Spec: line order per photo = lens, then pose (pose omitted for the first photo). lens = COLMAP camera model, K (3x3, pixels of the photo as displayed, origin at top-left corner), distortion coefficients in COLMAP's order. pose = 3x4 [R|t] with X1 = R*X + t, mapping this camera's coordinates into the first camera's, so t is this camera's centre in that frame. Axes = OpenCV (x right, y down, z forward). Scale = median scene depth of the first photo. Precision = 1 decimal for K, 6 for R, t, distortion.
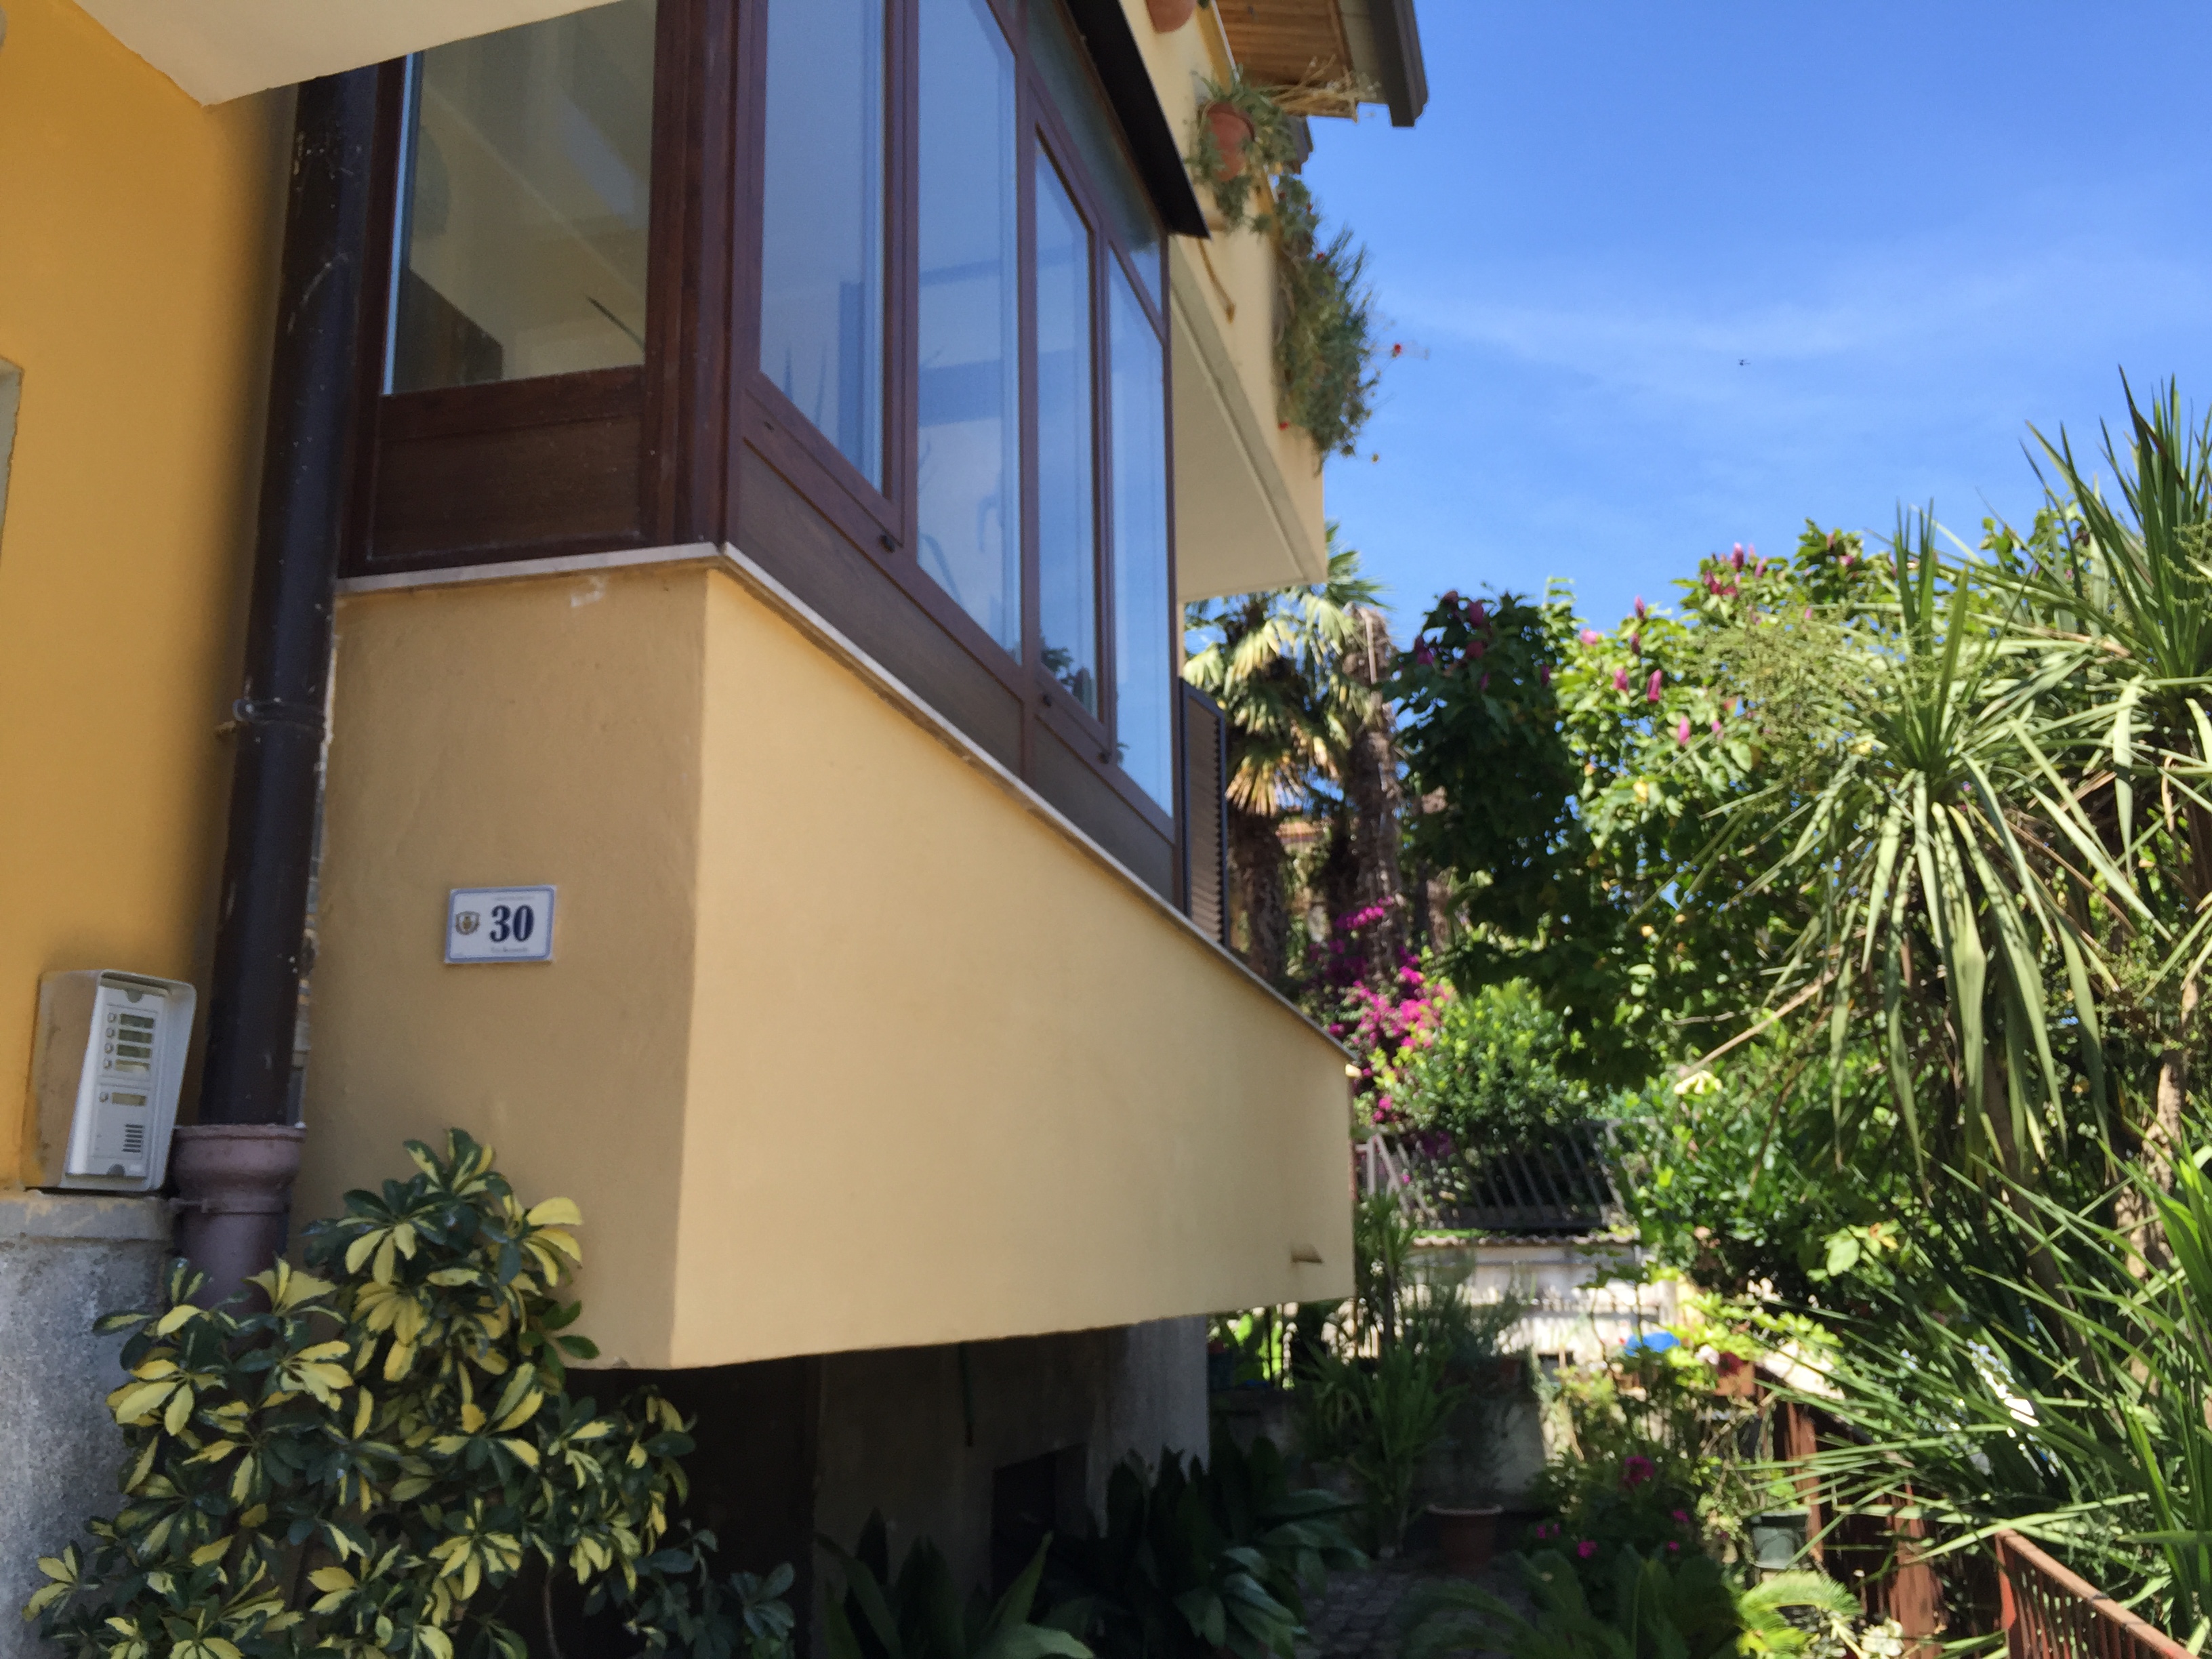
lens RADIAL K [[1869.1, 0, 1106.0], [0, 1869.1, 829.5], [0, 0, 1]] dist [0.088203, -0.122618]
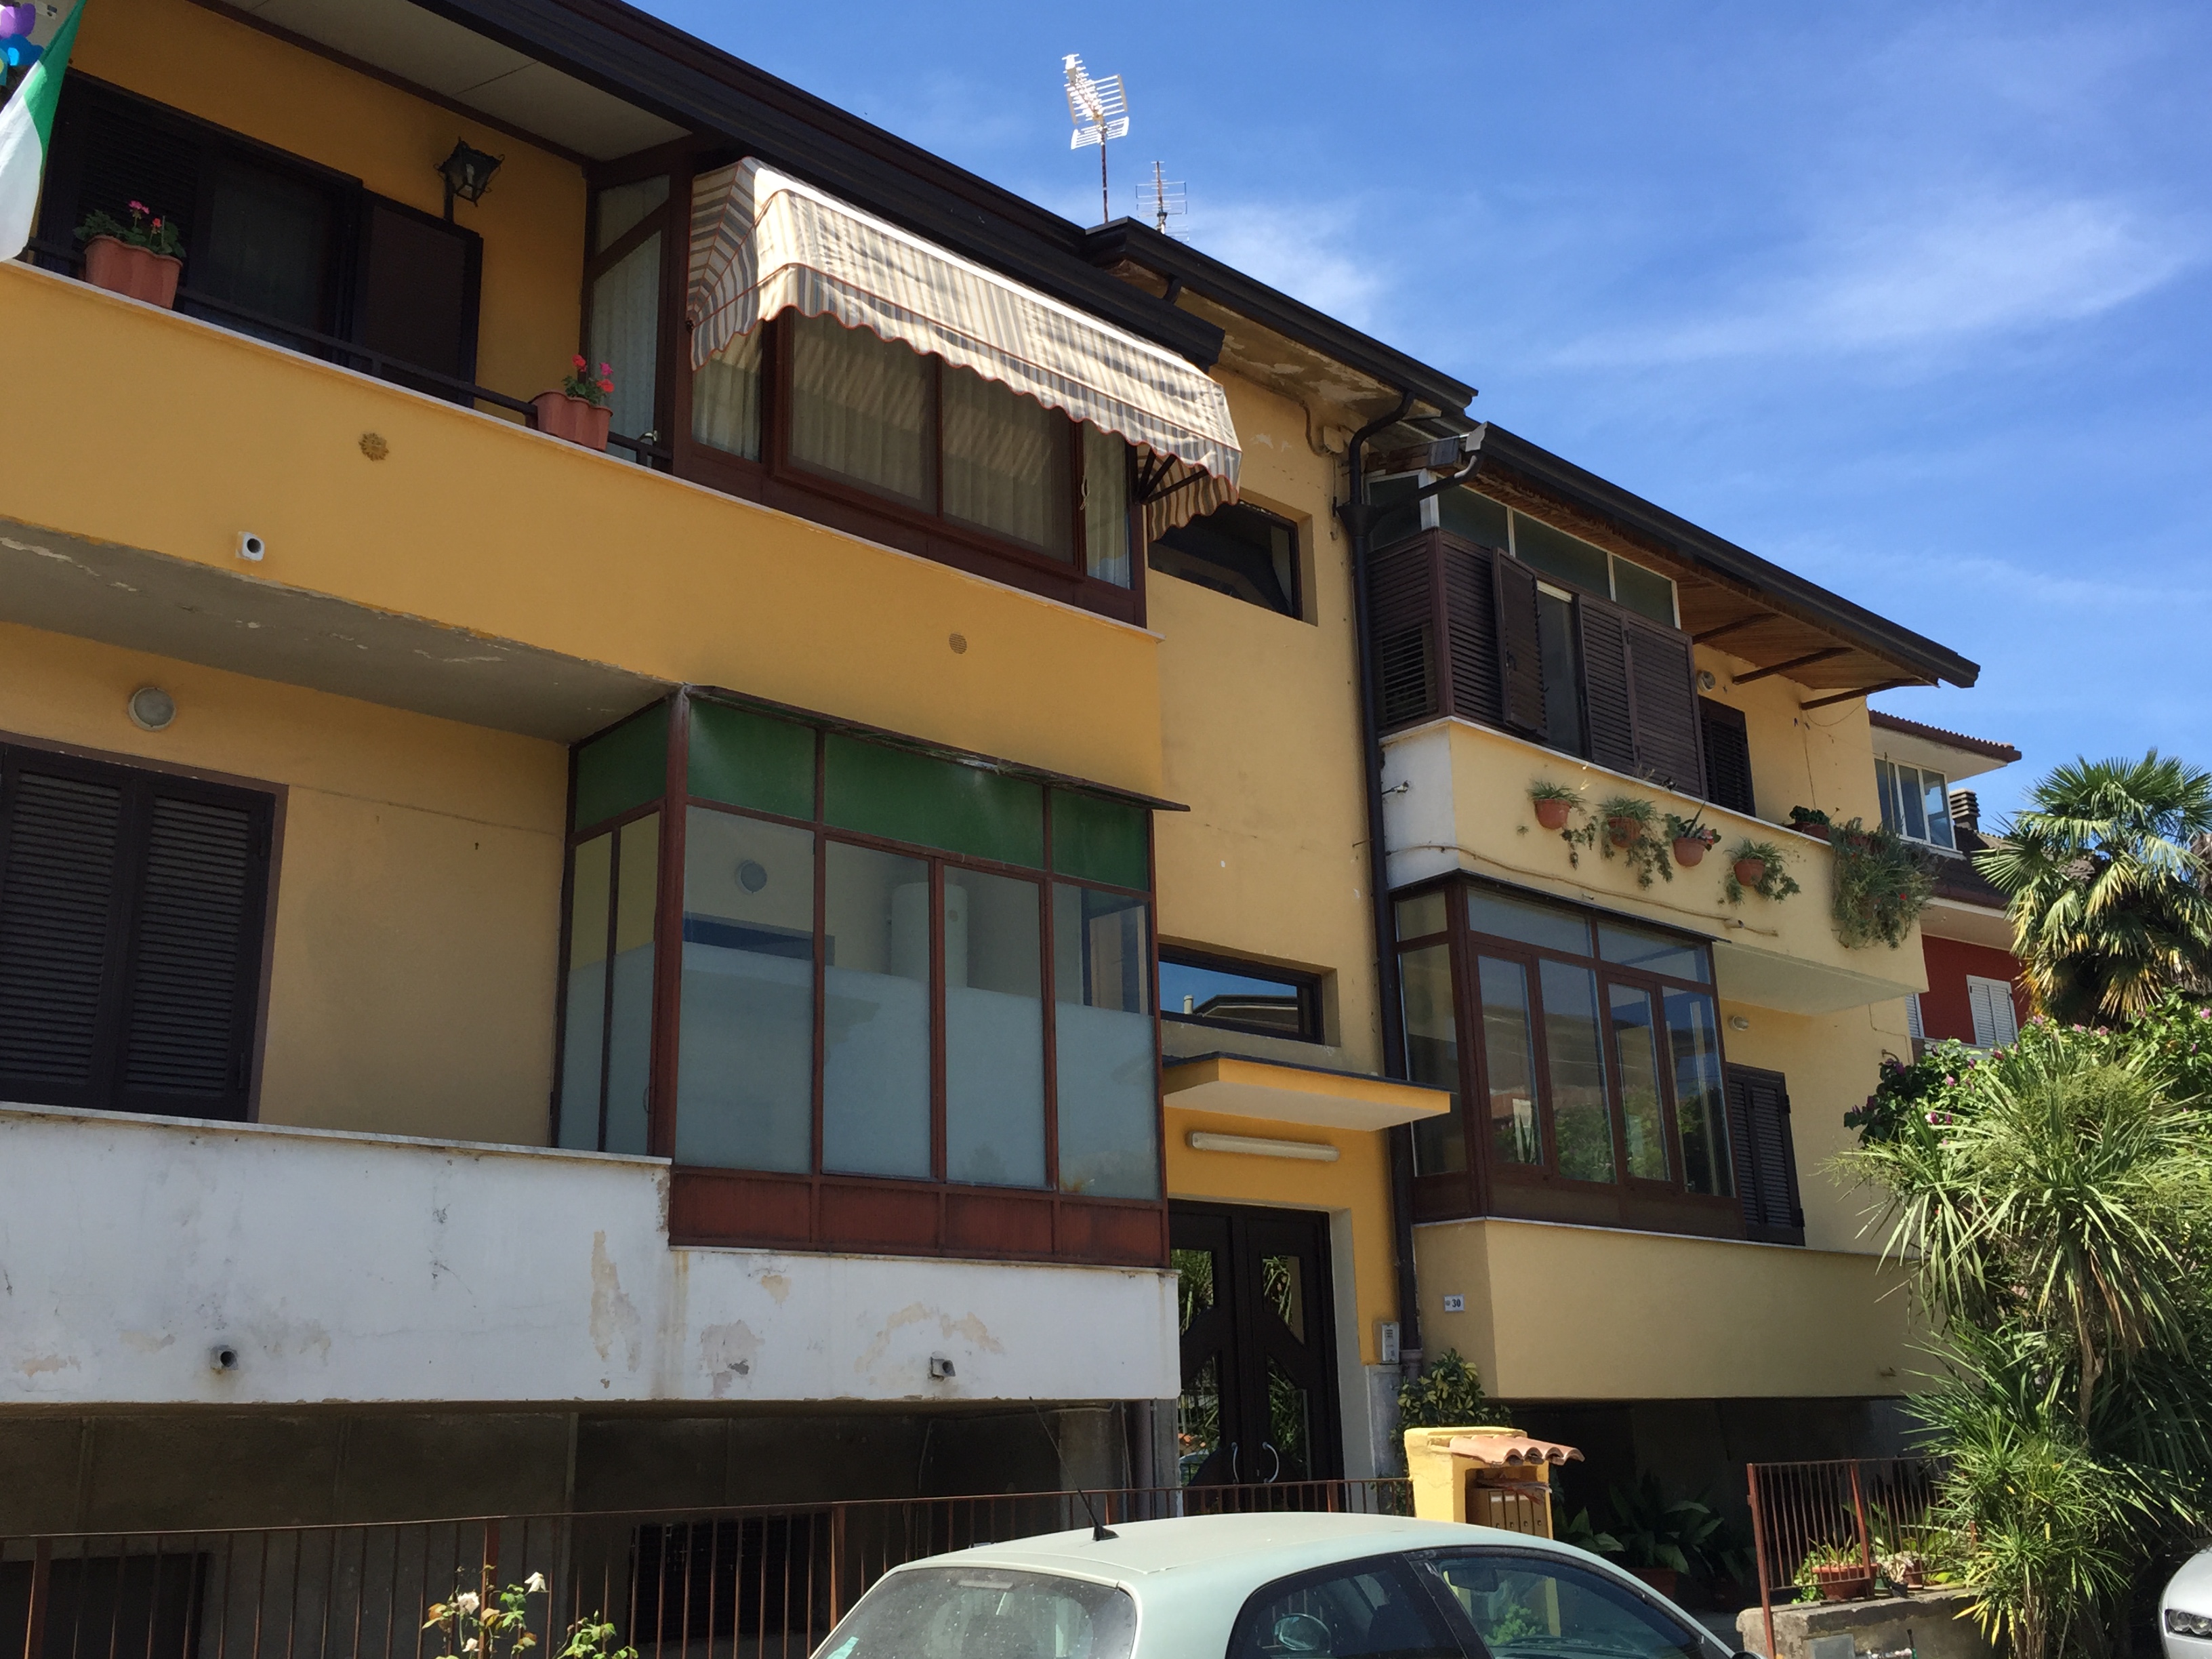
lens RADIAL K [[2071.4, 0, 1106.0], [0, 2071.4, 829.5], [0, 0, 1]] dist [0.010147, 0.007157]
pose [[0.837129, -0.167453, -0.520744, 1.976368], [0.141817, 0.985880, -0.089045, -0.835563], [0.528301, 0.000692, 0.849057, -4.129265]]
